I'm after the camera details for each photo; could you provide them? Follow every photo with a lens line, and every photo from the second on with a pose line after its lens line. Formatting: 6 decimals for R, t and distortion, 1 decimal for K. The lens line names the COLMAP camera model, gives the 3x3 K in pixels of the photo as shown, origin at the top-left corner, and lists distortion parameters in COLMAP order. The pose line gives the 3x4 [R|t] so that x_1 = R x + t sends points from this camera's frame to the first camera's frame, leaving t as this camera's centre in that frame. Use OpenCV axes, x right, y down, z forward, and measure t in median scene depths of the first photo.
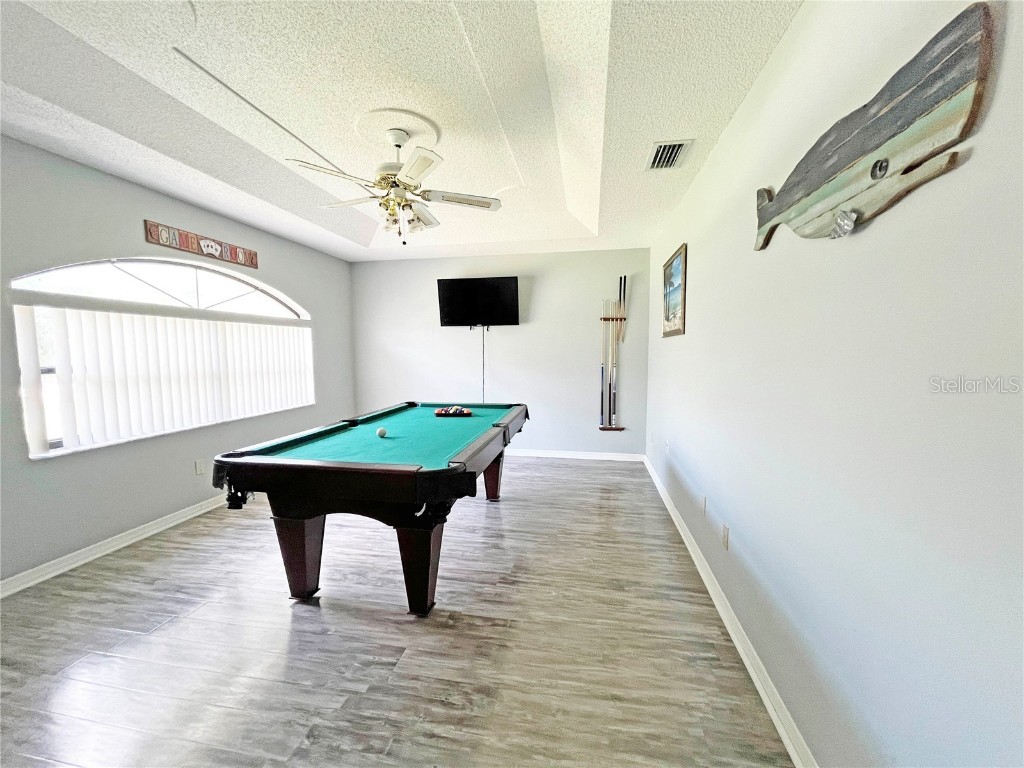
lens RADIAL K [[410.3, 0, 512.0], [0, 410.3, 384.0], [0, 0, 1]] dist [-0.002968, -0.000625]
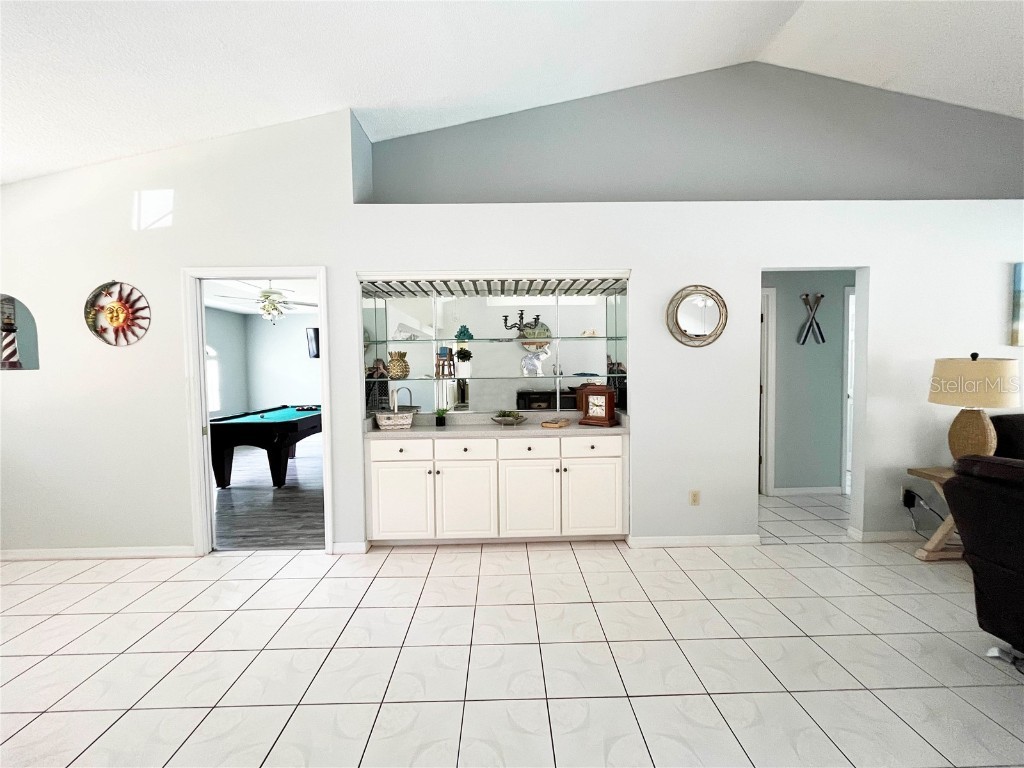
lens RADIAL K [[412.4, 0, 512.0], [0, 412.4, 384.0], [0, 0, 1]] dist [-0.001889, -0.000162]
pose [[0.979889, -0.018652, 0.198672, 0.414574], [0.026899, 0.998881, -0.038893, 0.057893], [-0.197724, 0.043455, 0.979294, -1.057475]]
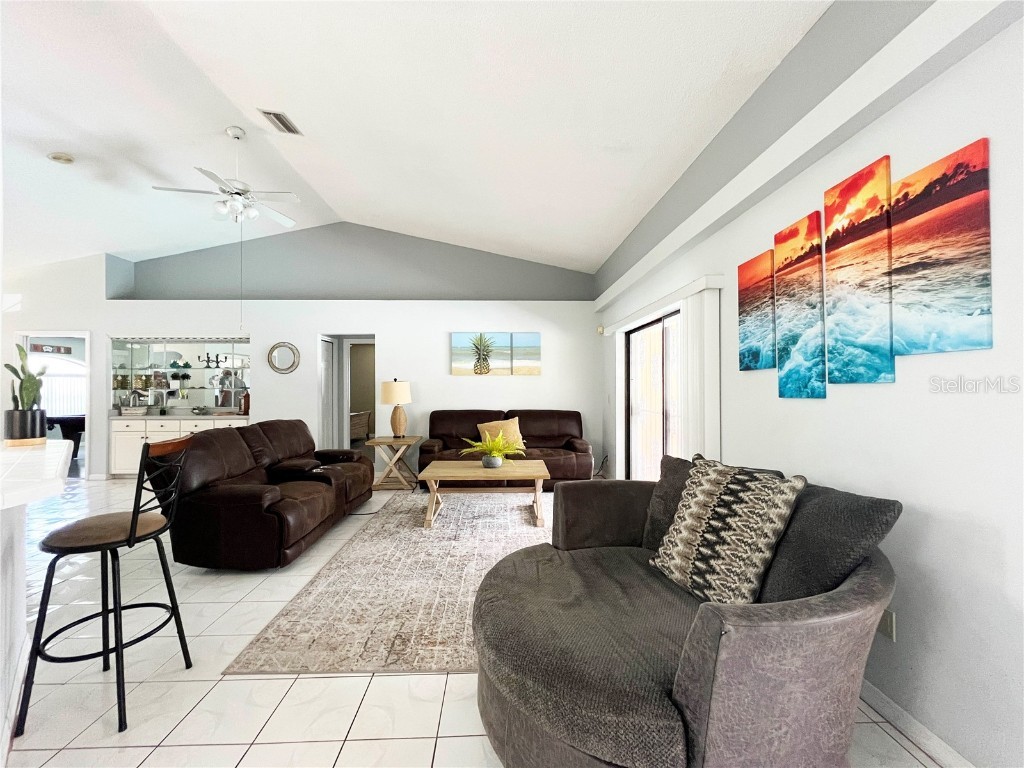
lens RADIAL K [[420.9, 0, 512.0], [0, 420.9, 384.0], [0, 0, 1]] dist [-0.001934, -0.000421]
pose [[0.975885, 0.002483, 0.218273, 1.579312], [0.018257, 0.995504, -0.092948, 0.184016], [-0.217523, 0.094692, 0.971451, -2.234770]]
